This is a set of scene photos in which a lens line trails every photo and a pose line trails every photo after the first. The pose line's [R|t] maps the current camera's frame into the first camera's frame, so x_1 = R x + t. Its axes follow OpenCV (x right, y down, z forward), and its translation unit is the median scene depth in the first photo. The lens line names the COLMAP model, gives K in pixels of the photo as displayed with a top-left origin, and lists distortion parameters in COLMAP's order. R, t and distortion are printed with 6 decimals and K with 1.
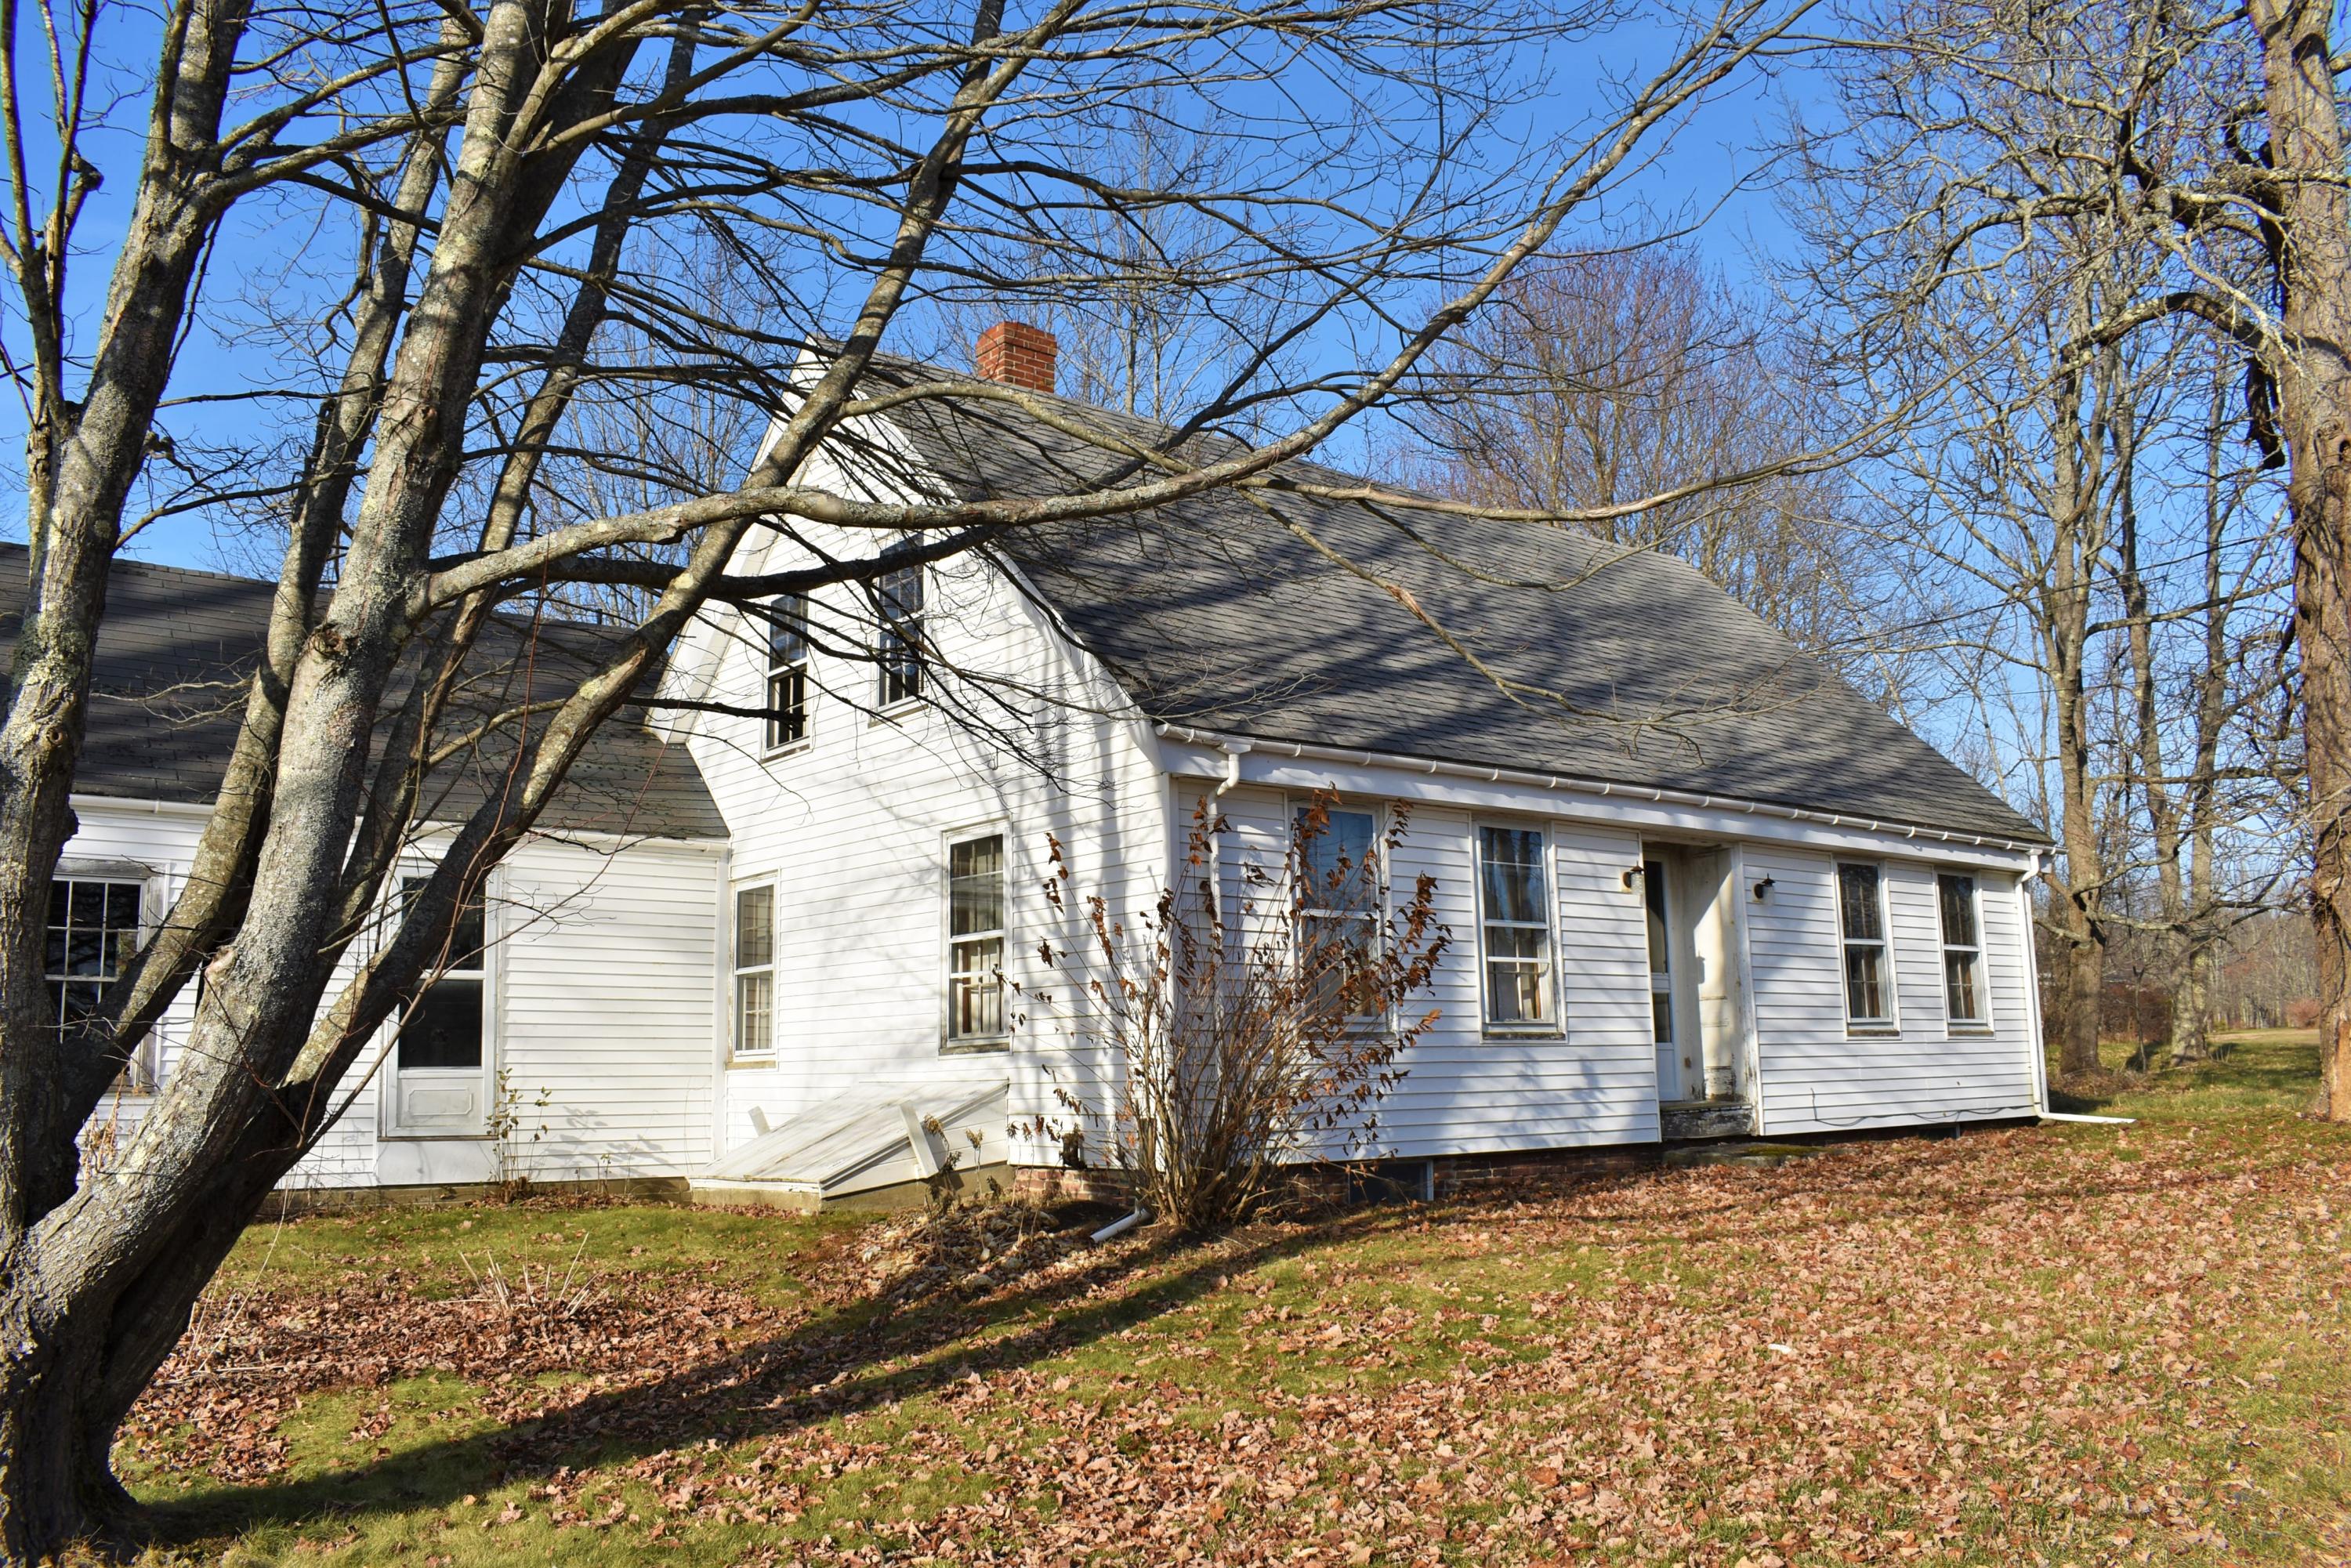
lens RADIAL K [[1861.0, 0, 1175.5], [0, 1861.0, 784.0], [0, 0, 1]] dist [-0.001814, -0.213020]
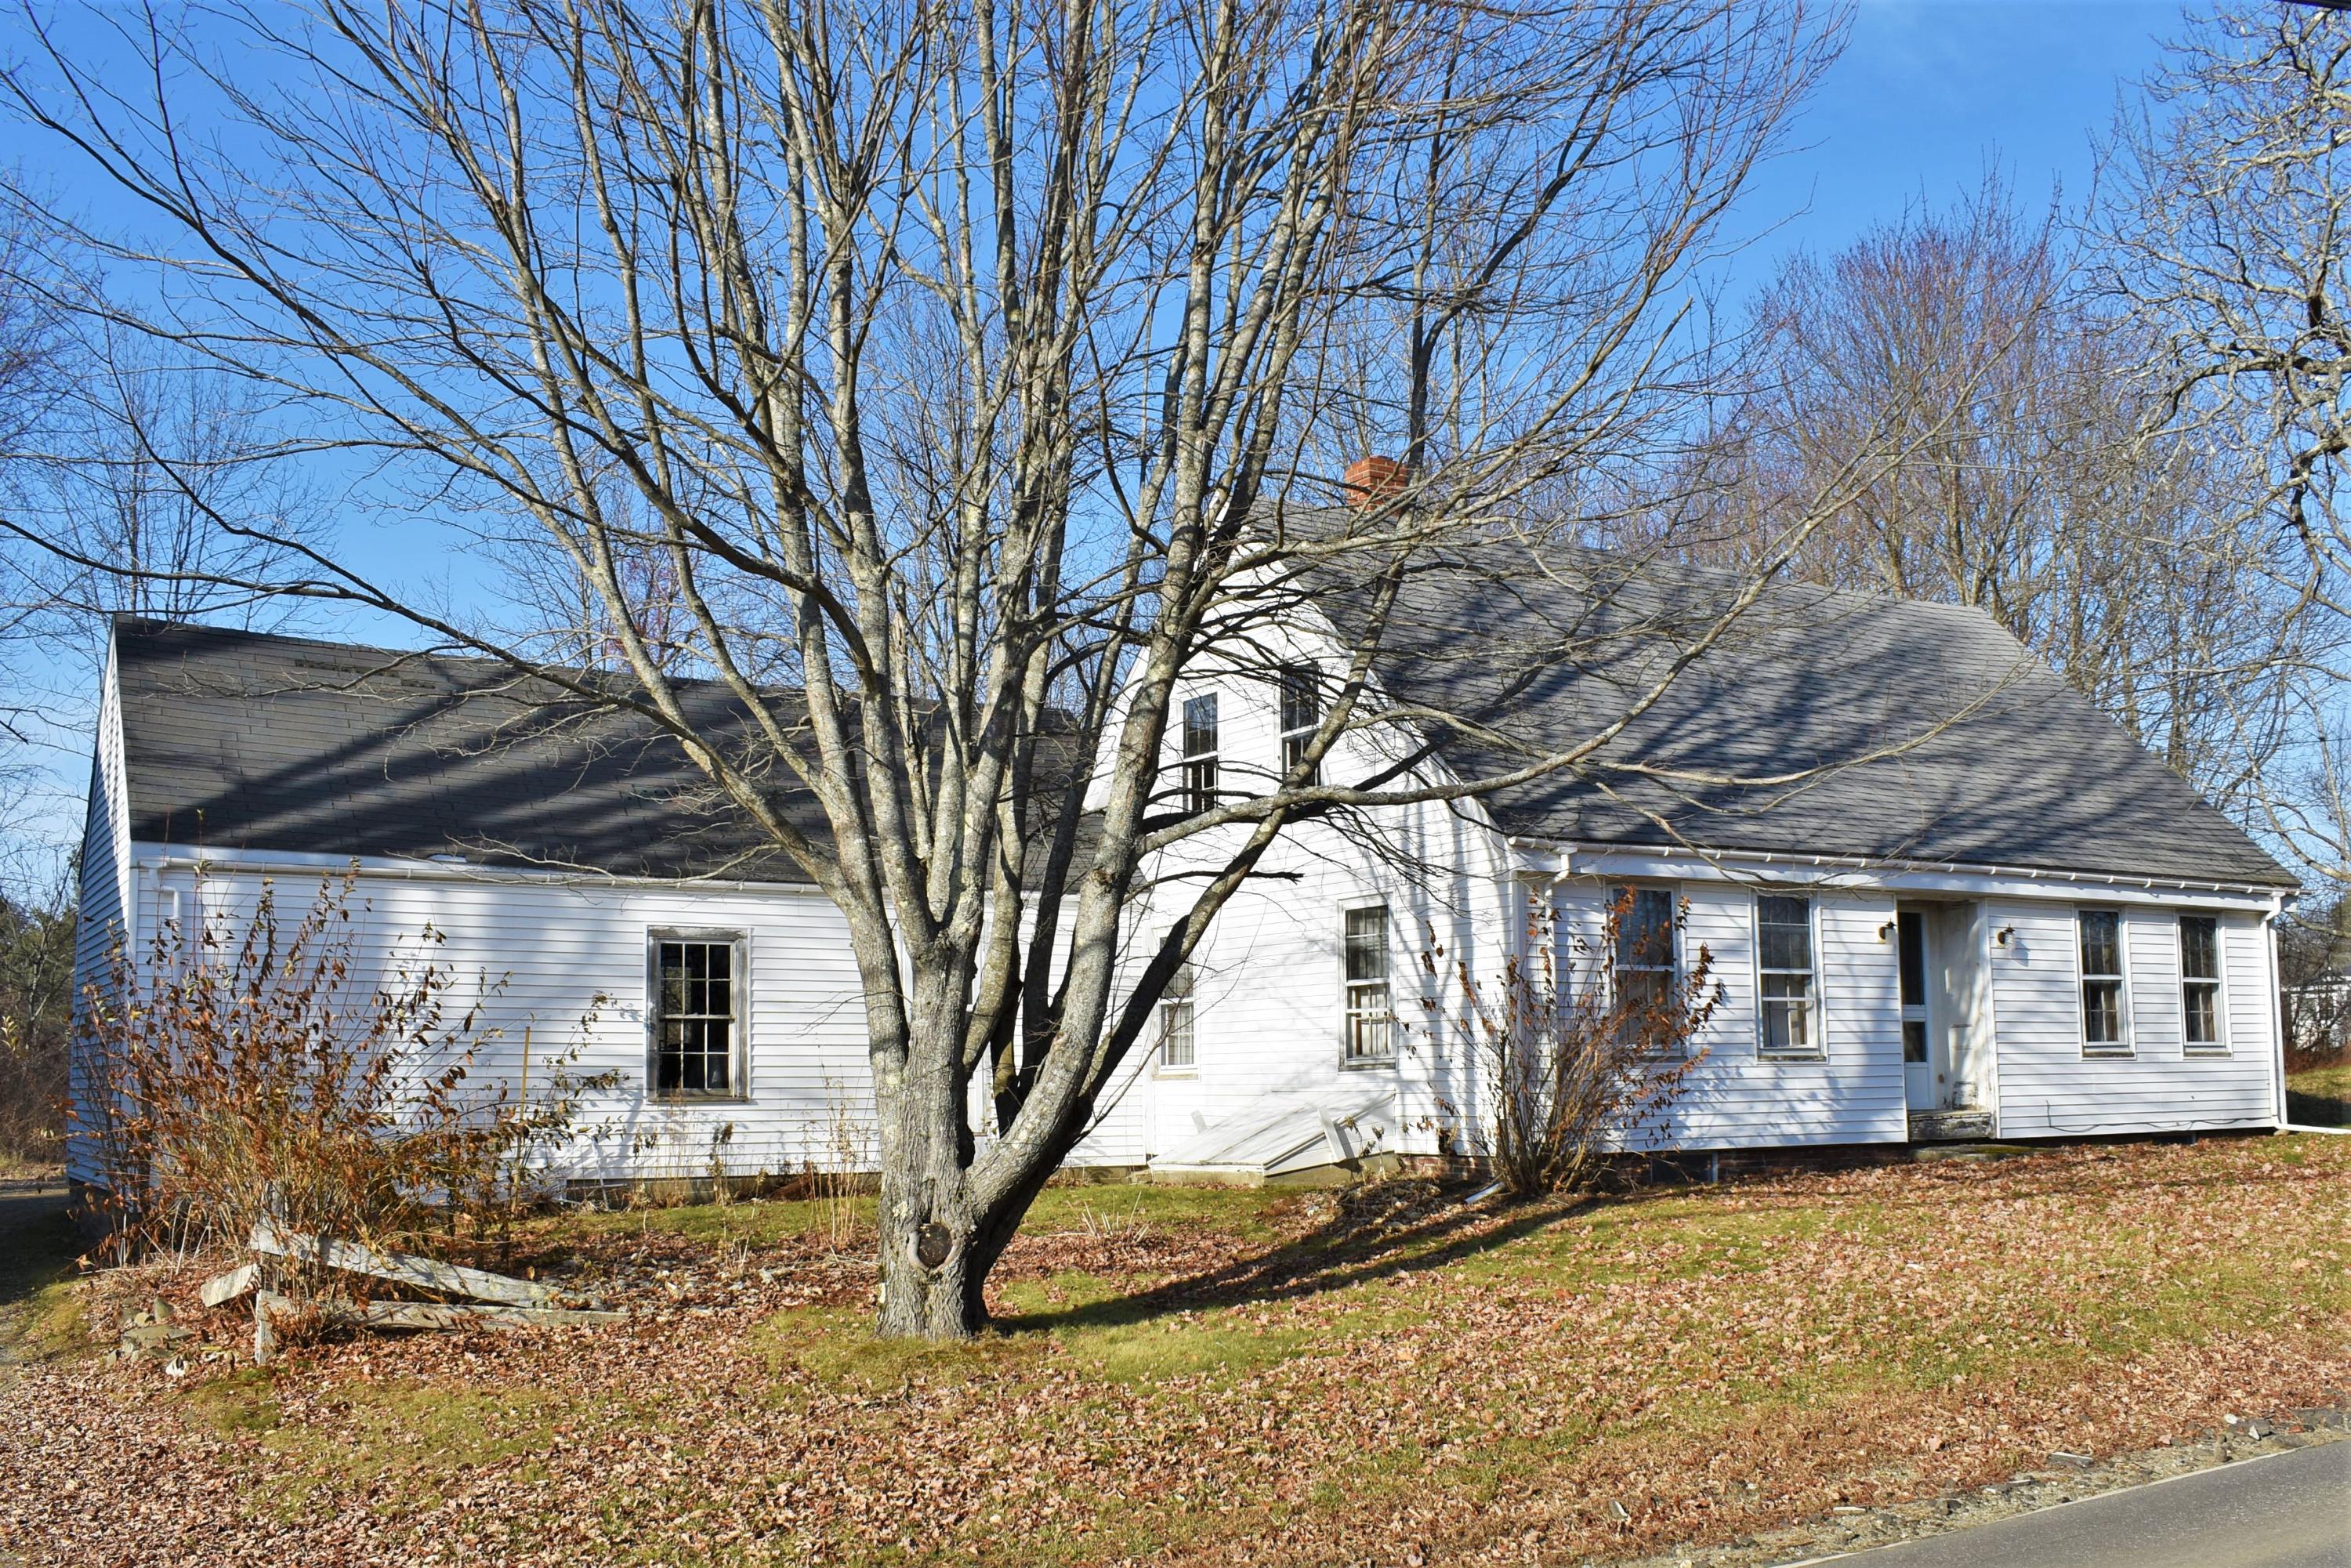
lens RADIAL K [[2435.1, 0, 1175.5], [0, 2435.1, 784.0], [0, 0, 1]] dist [-0.079834, 0.020060]
pose [[0.991685, -0.008099, -0.128435, -0.019504], [0.012794, 0.999278, 0.035777, -0.120111], [0.128052, -0.037123, 0.991072, -0.708331]]
